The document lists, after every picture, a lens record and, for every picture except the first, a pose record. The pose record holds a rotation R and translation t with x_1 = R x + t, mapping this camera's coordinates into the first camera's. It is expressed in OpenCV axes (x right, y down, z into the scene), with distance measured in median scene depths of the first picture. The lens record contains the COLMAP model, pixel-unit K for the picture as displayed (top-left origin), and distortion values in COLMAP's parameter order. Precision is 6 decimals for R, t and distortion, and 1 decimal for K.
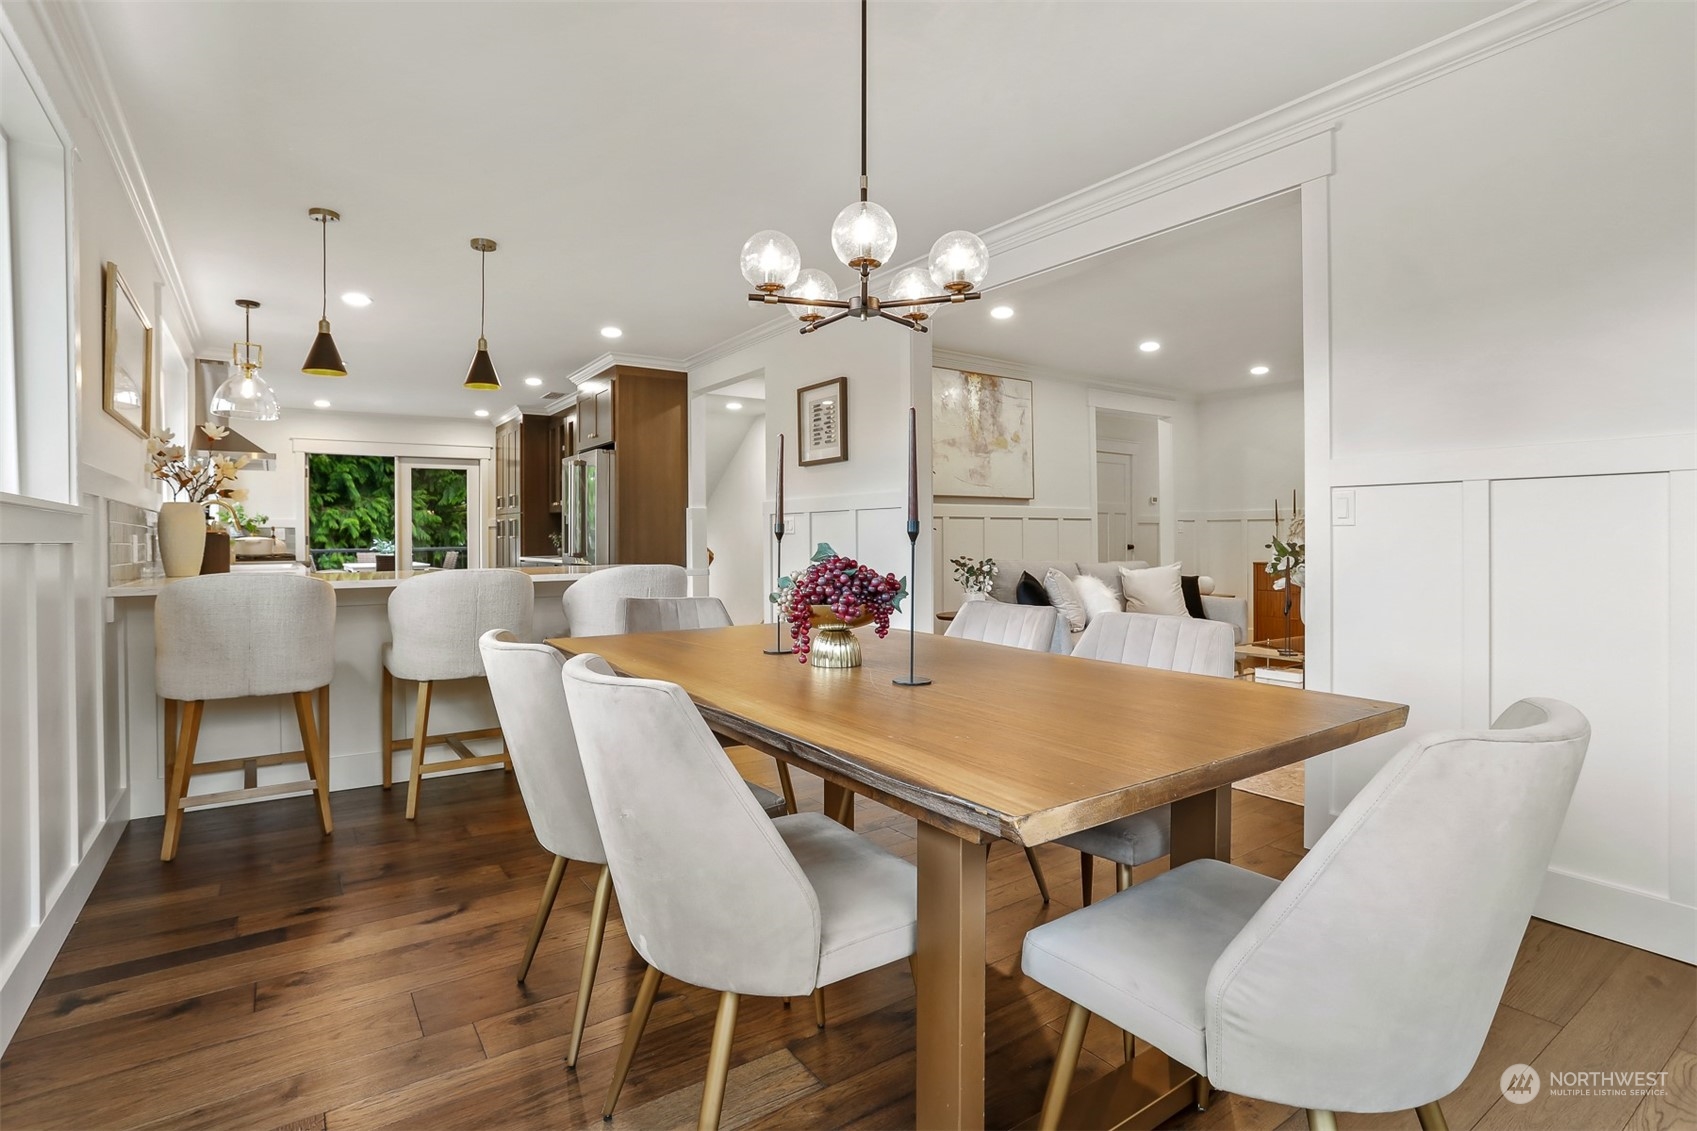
lens RADIAL K [[843.1, 0, 851.3], [0, 843.1, 523.6], [0, 0, 1]] dist [-0.030798, 0.000565]
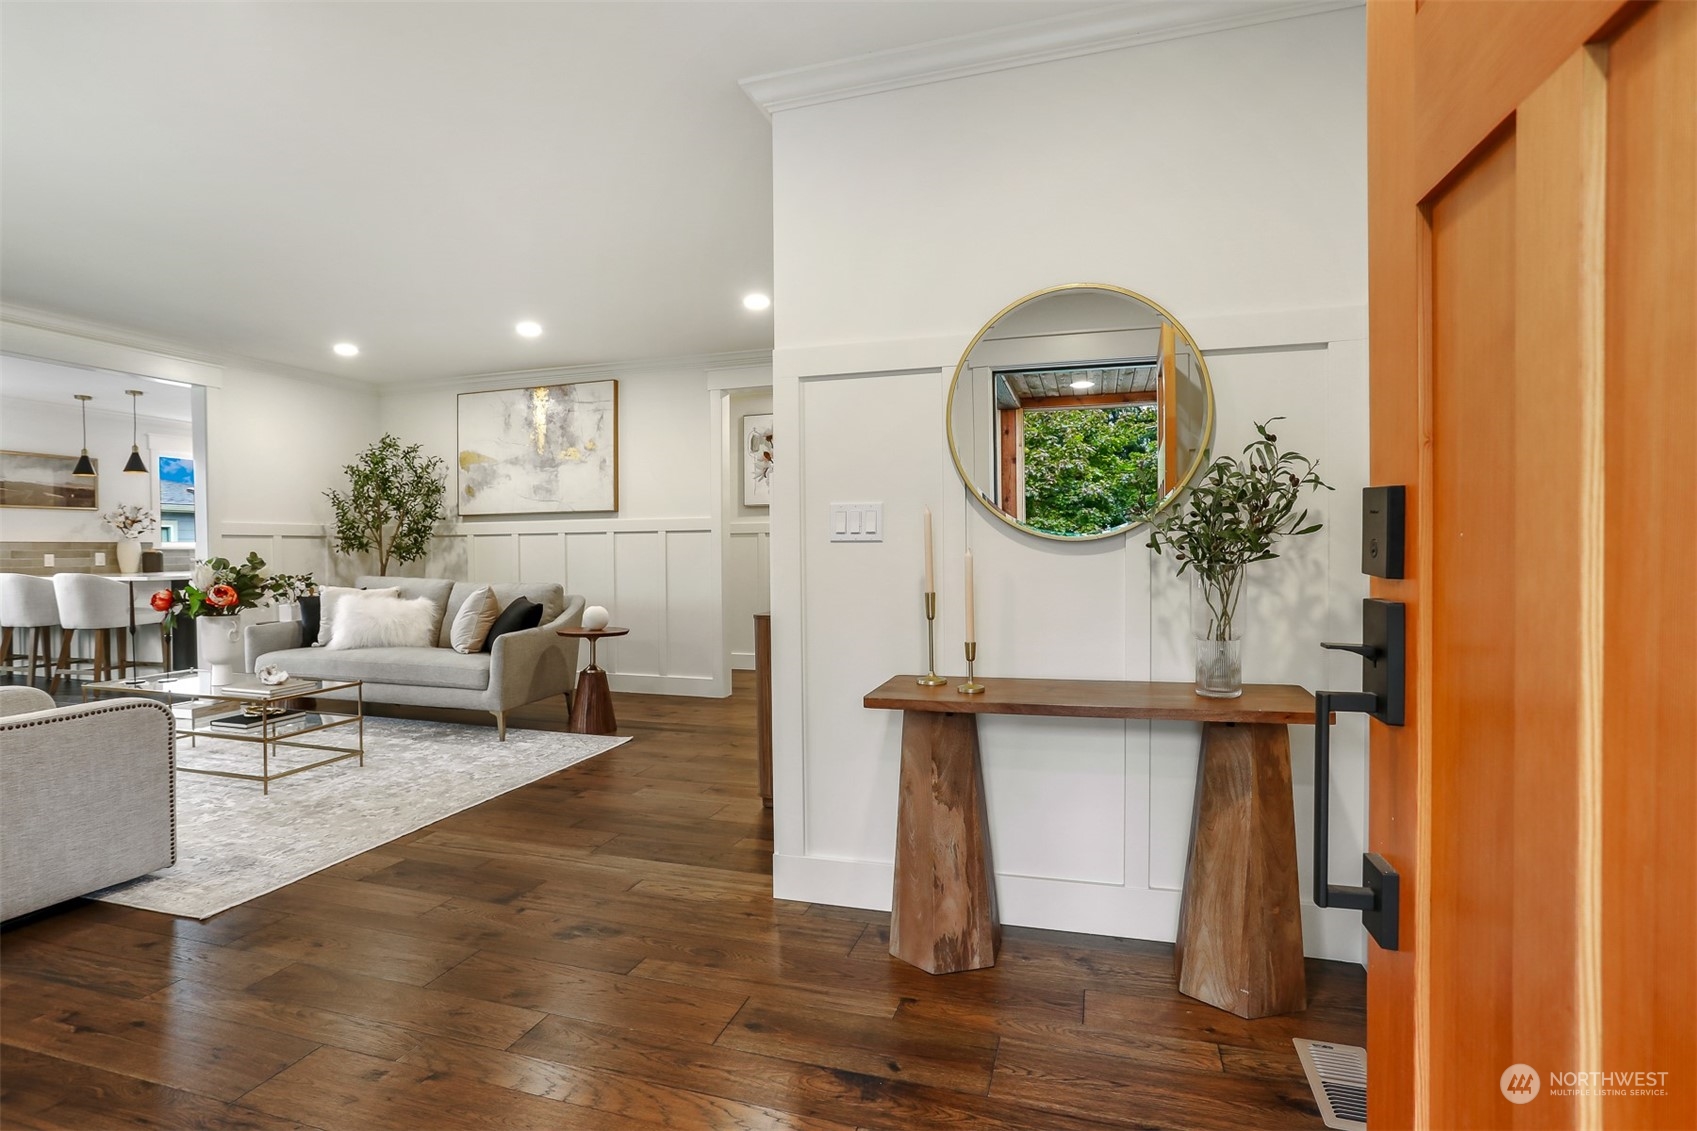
lens RADIAL K [[822.4, 0, 848.5], [0, 822.4, 565.5], [0, 0, 1]] dist [-0.021288, 0.000378]
pose [[0.604357, 0.016403, -0.796545, 1.078073], [0.018875, 0.999213, 0.034897, 0.002948], [0.796490, -0.036125, 0.603572, 0.671457]]
